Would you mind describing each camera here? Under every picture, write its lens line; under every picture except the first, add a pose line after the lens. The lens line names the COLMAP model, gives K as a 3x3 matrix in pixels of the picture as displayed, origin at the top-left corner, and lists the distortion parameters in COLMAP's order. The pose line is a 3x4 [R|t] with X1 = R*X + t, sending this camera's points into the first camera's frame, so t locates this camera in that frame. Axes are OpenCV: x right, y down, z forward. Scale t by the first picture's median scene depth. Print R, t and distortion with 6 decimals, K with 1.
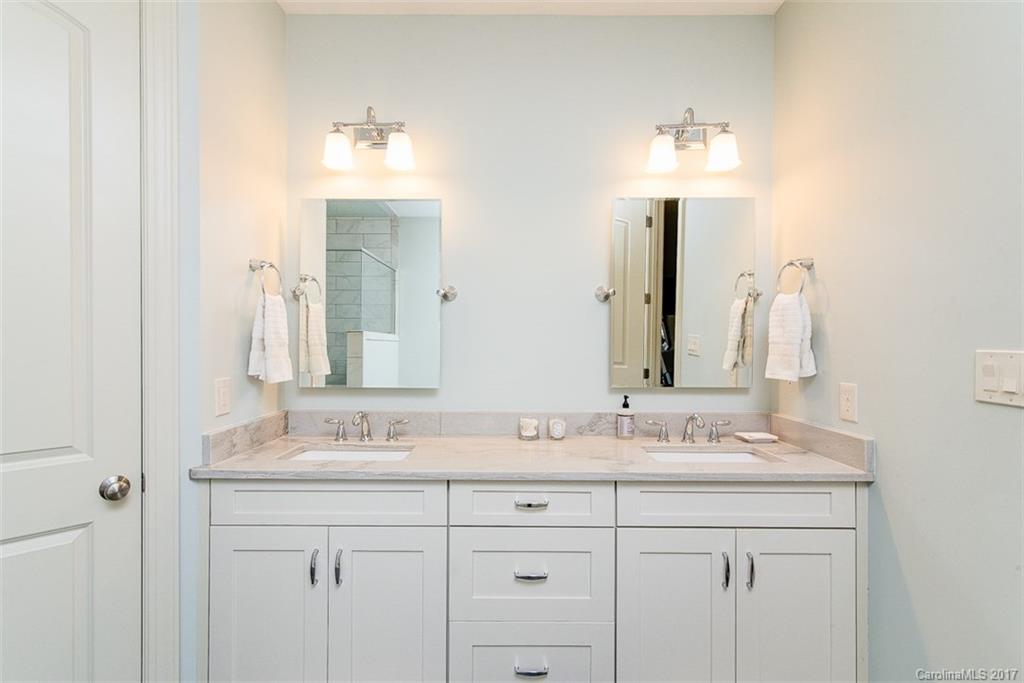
lens RADIAL K [[477.9, 0, 512.0], [0, 477.9, 338.9], [0, 0, 1]] dist [-0.001462, -0.000556]
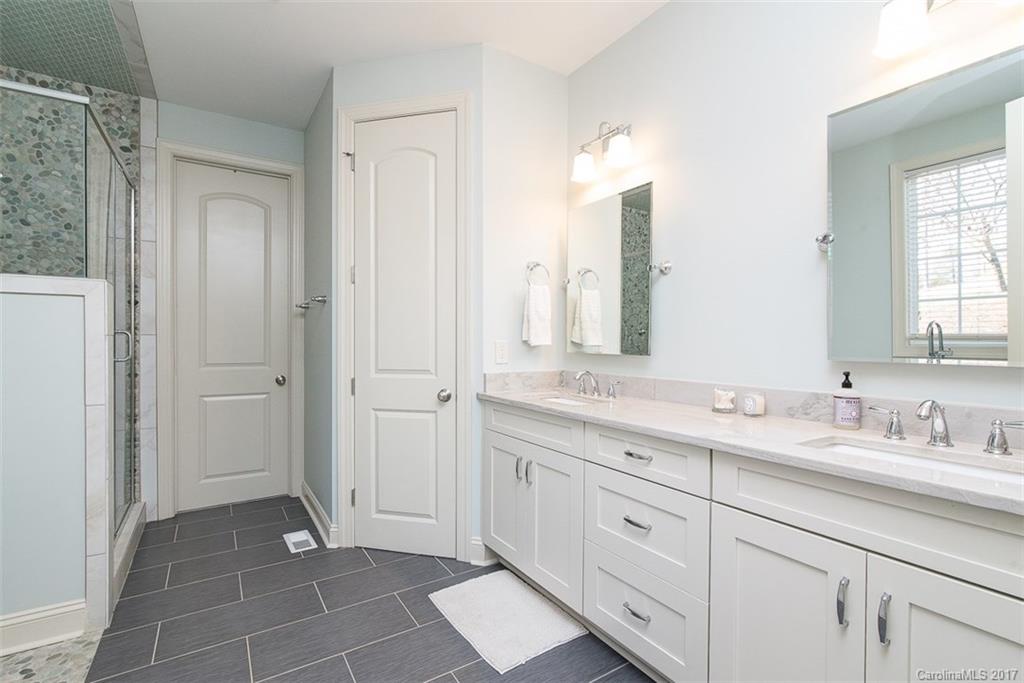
lens RADIAL K [[477.9, 0, 513.9], [0, 477.9, 343.6], [0, 0, 1]] dist [-0.001462, -0.000556]
pose [[0.538364, 0.001076, -0.842712, 0.611573], [0.003185, 0.999989, 0.003312, 0.072380], [0.842706, -0.004467, 0.538355, 0.155400]]
